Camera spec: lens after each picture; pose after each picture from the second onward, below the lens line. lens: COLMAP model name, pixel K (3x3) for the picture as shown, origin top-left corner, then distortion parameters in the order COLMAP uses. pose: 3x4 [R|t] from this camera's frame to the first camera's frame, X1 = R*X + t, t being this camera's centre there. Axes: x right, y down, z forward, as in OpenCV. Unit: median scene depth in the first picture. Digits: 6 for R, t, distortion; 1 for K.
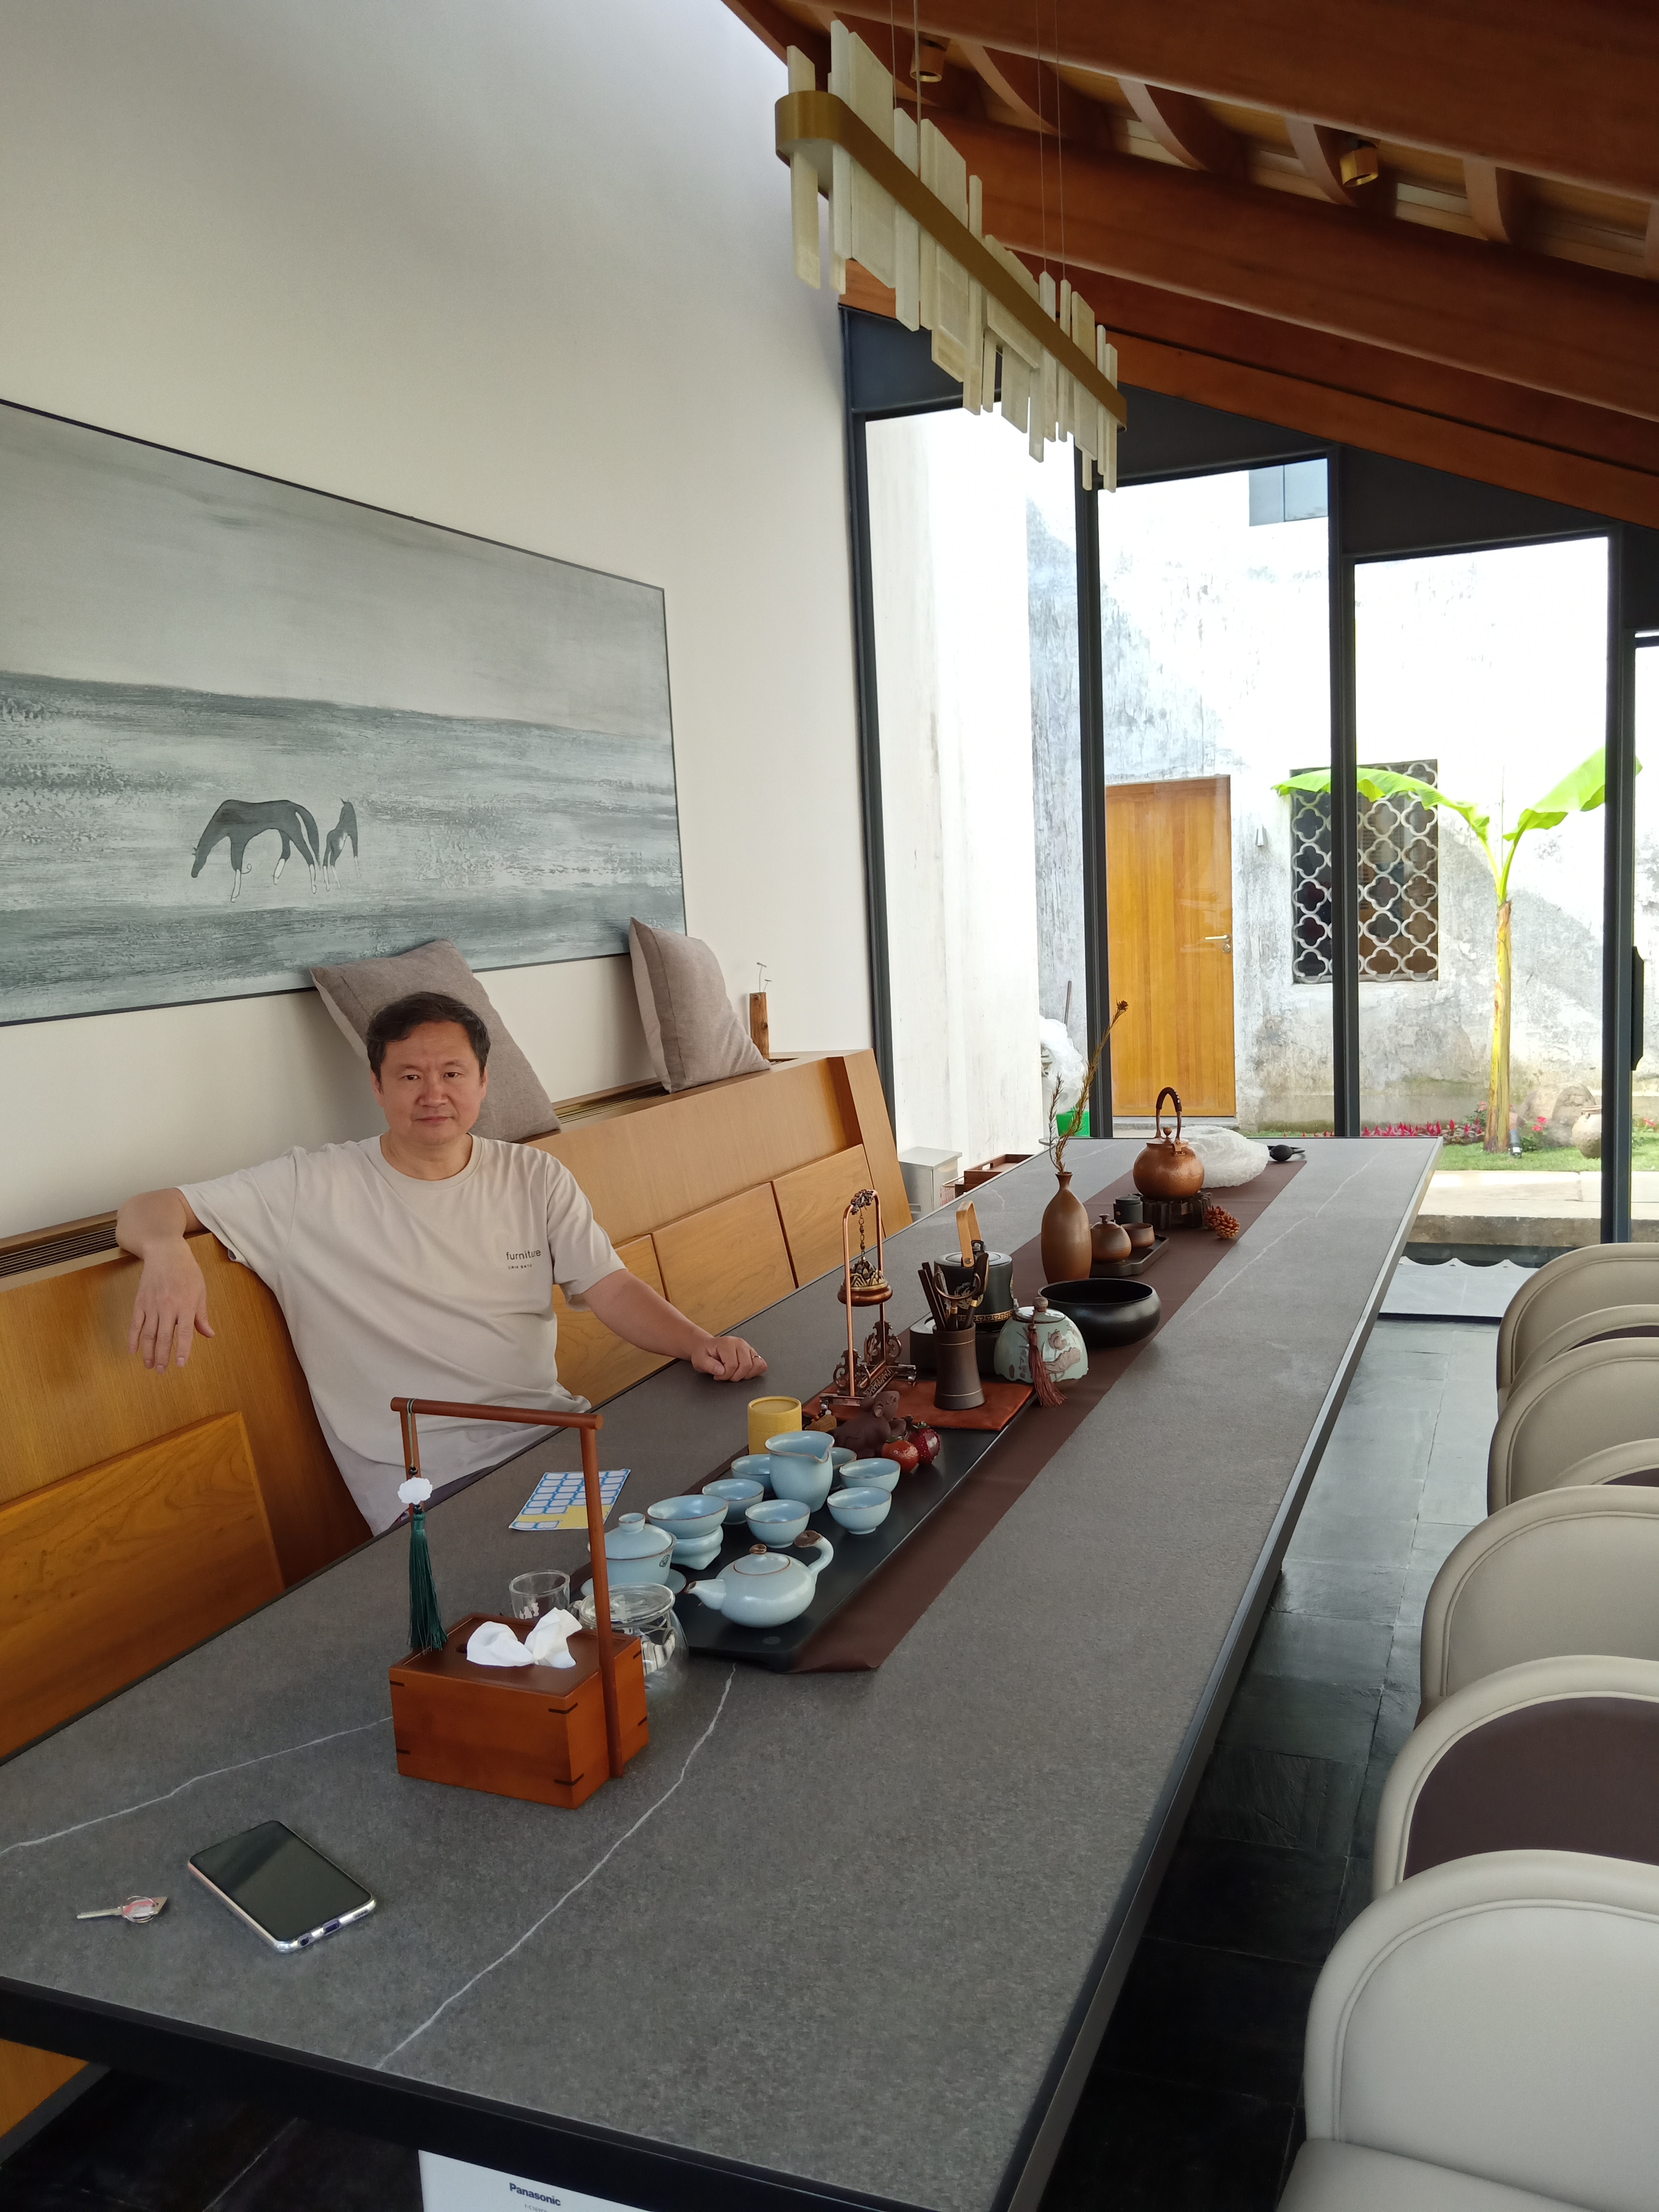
lens RADIAL K [[1740.5, 0, 824.2], [0, 1740.5, 1112.4], [0, 0, 1]] dist [0.056324, -0.000542]
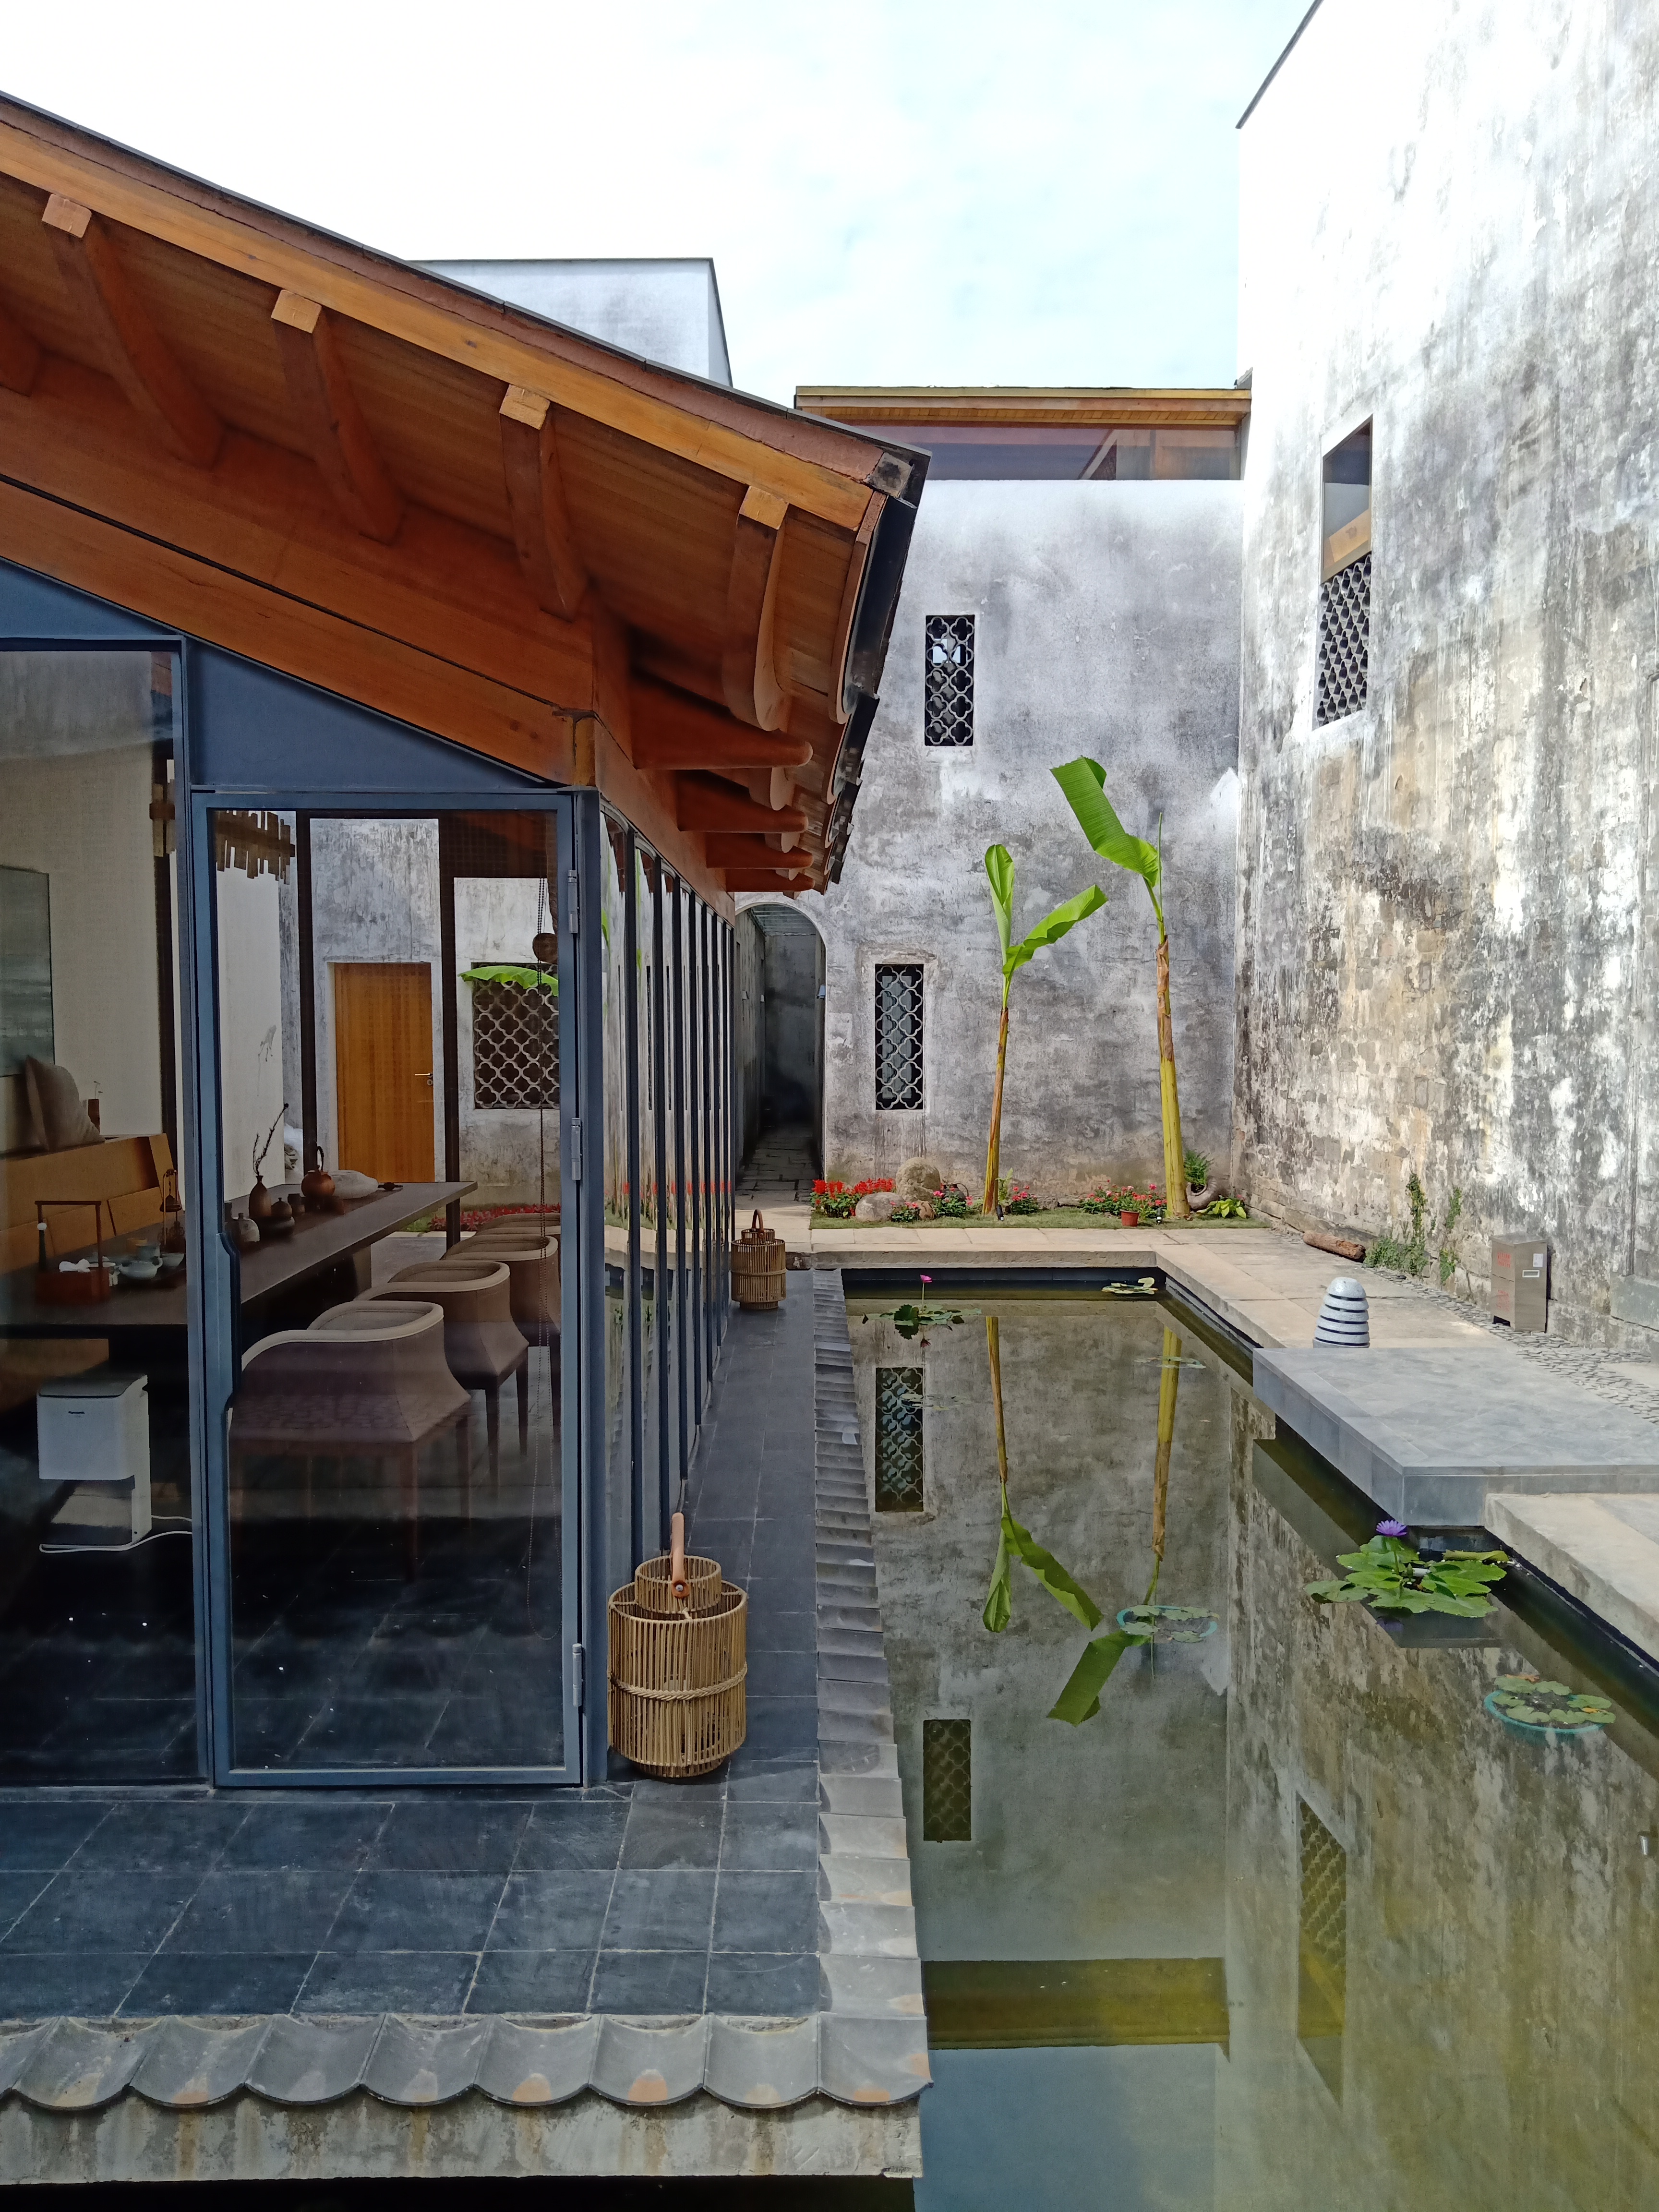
lens RADIAL K [[1740.5, 0, 829.3], [0, 1740.5, 1127.5], [0, 0, 1]] dist [0.056324, -0.000542]
pose [[0.920027, 0.025420, 0.391030, -0.051351], [0.000583, 0.997804, -0.066237, 0.079548], [-0.391855, 0.061168, 0.917991, -0.925008]]
